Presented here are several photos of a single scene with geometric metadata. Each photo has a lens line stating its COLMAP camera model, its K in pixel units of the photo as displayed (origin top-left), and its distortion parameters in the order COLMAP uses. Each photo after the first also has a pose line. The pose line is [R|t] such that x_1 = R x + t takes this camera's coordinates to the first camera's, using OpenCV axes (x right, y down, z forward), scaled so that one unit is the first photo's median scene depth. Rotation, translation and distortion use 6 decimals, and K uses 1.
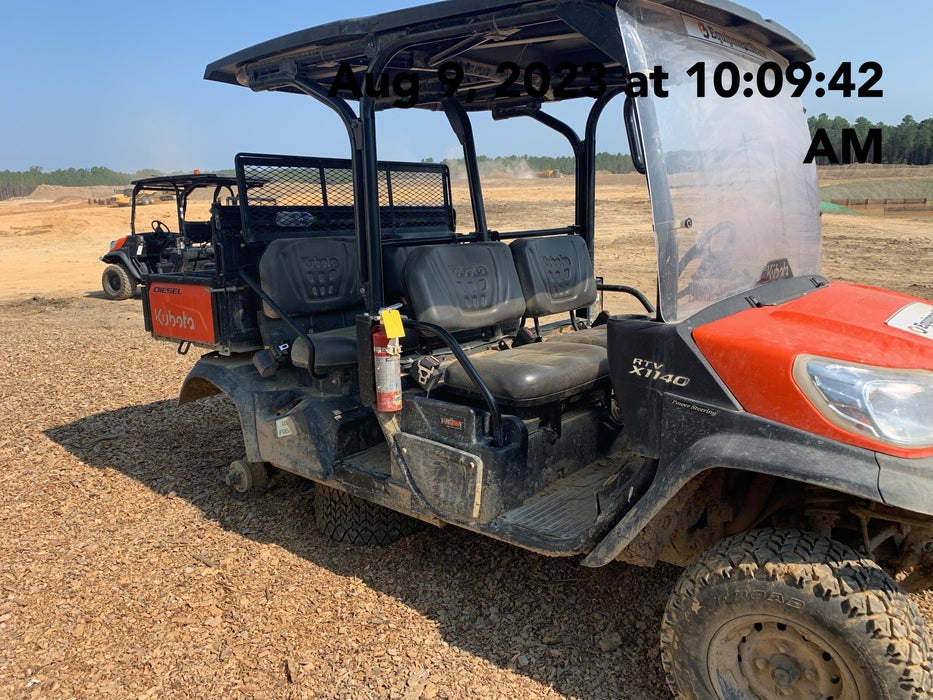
lens RADIAL K [[727.4, 0, 451.2], [0, 727.4, 335.0], [0, 0, 1]] dist [0.026863, -0.014843]
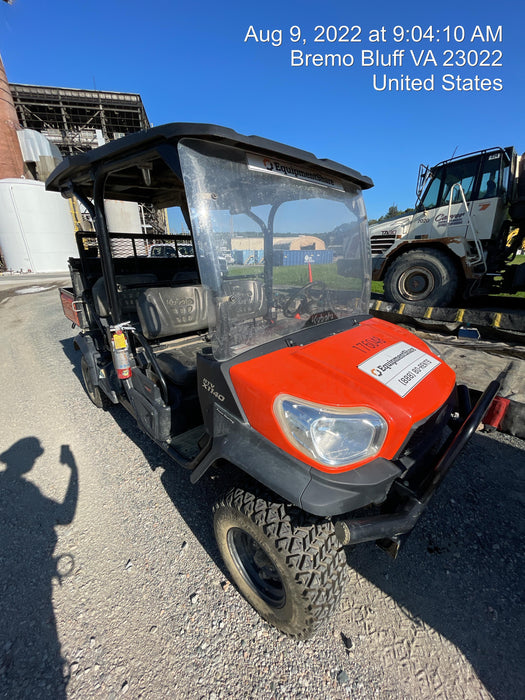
lens RADIAL K [[280.1, 0, 262.5], [0, 280.1, 350.0], [0, 0, 1]] dist [0.008007, -0.000277]
pose [[0.996007, 0.060717, -0.065452, 0.253718], [-0.047589, 0.981362, 0.186184, -0.095228], [0.075536, -0.182325, 0.980332, 0.231477]]
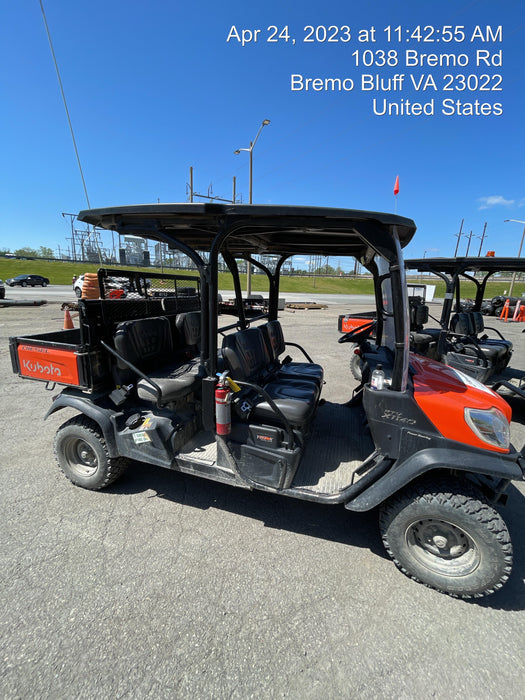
lens RADIAL K [[281.8, 0, 262.2], [0, 281.8, 339.1], [0, 0, 1]] dist [-0.000718, -0.000211]
pose [[0.905920, -0.014223, 0.423209, -0.219352], [0.000352, 0.999461, 0.032837, -0.109860], [-0.423448, -0.029598, 0.905437, 0.271175]]
